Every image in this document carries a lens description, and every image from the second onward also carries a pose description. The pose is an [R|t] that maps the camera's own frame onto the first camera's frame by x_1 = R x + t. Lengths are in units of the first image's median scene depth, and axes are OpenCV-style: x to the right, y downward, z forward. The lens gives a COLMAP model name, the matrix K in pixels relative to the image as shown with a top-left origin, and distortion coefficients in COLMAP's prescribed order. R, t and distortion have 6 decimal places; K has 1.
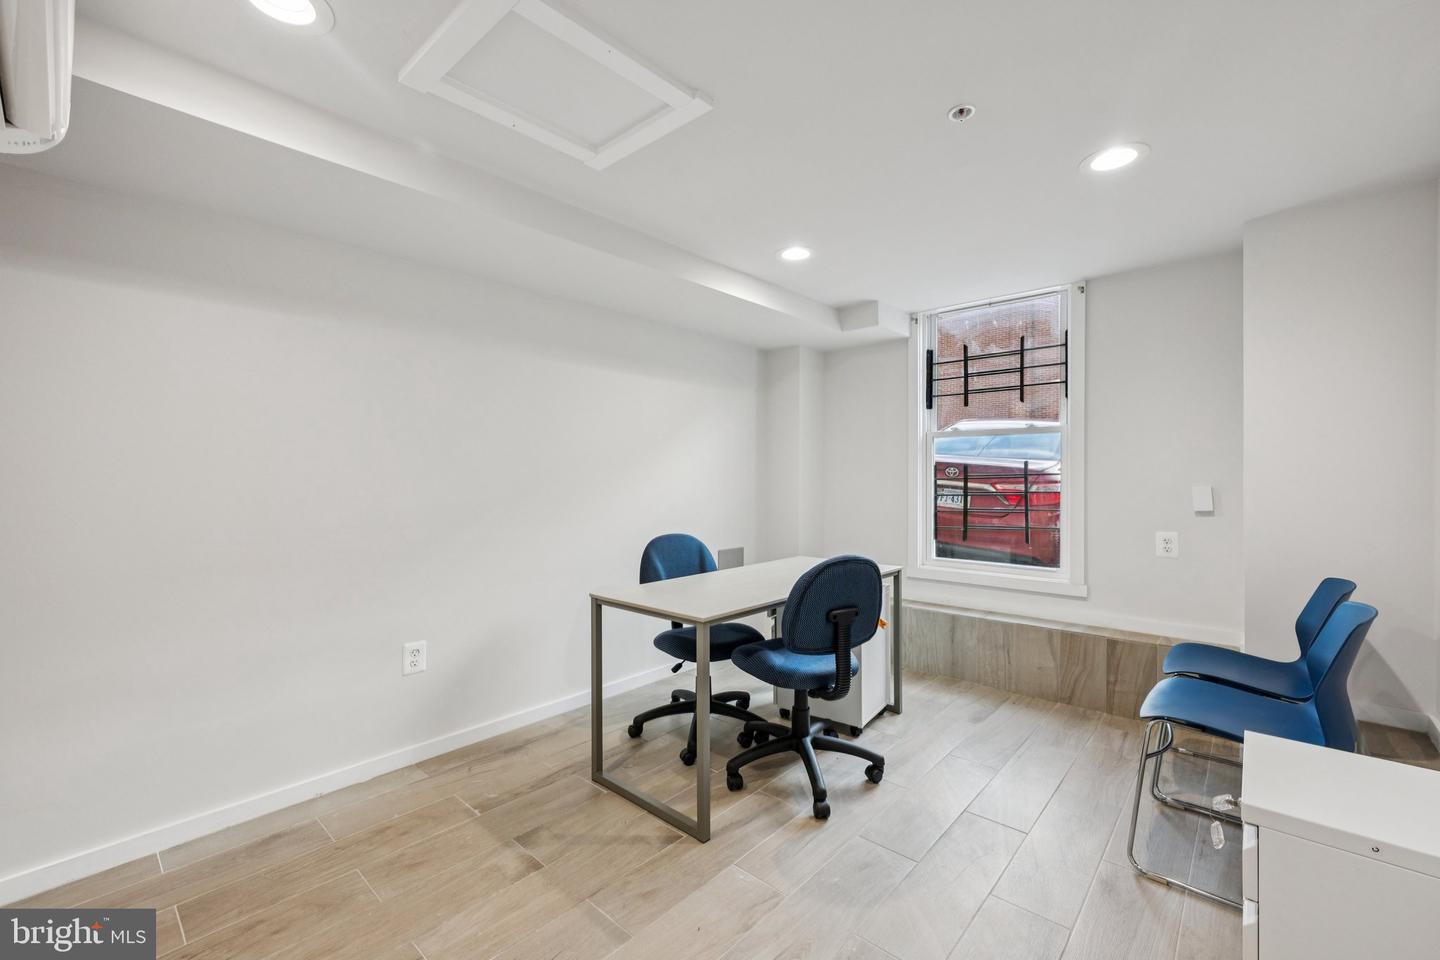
lens RADIAL K [[598.3, 0, 722.2], [0, 598.3, 475.3], [0, 0, 1]] dist [-0.002487, -0.000050]
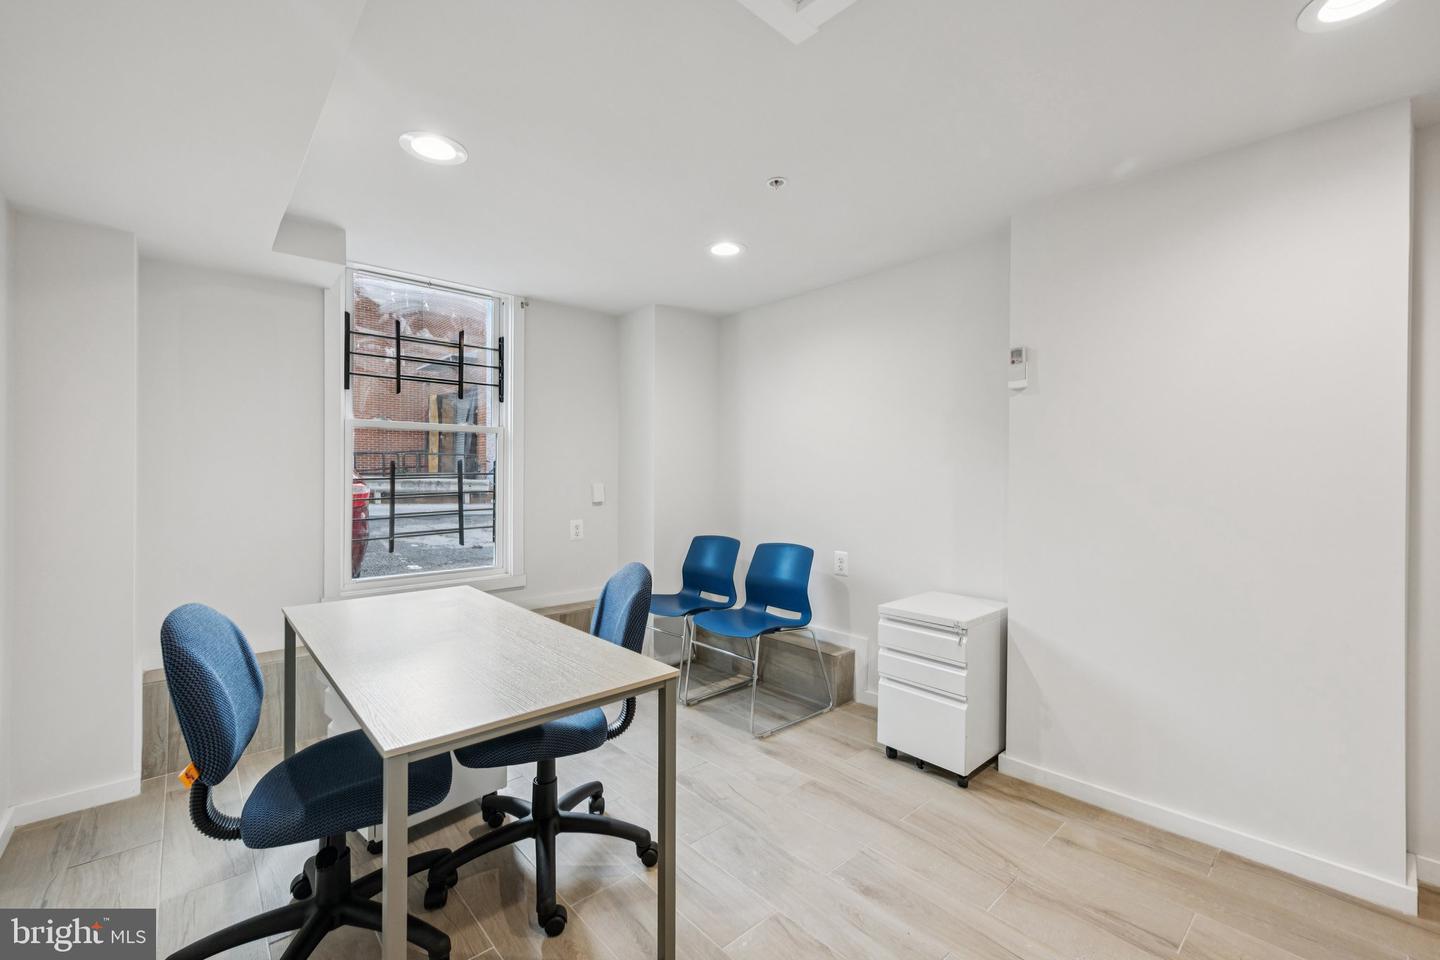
lens RADIAL K [[598.3, 0, 724.5], [0, 598.3, 481.2], [0, 0, 1]] dist [-0.002487, -0.000050]
pose [[0.099292, -0.007819, 0.995028, -0.393341], [-0.001203, 0.999967, 0.007978, 0.001904], [-0.995058, -0.001989, 0.099279, 0.456066]]
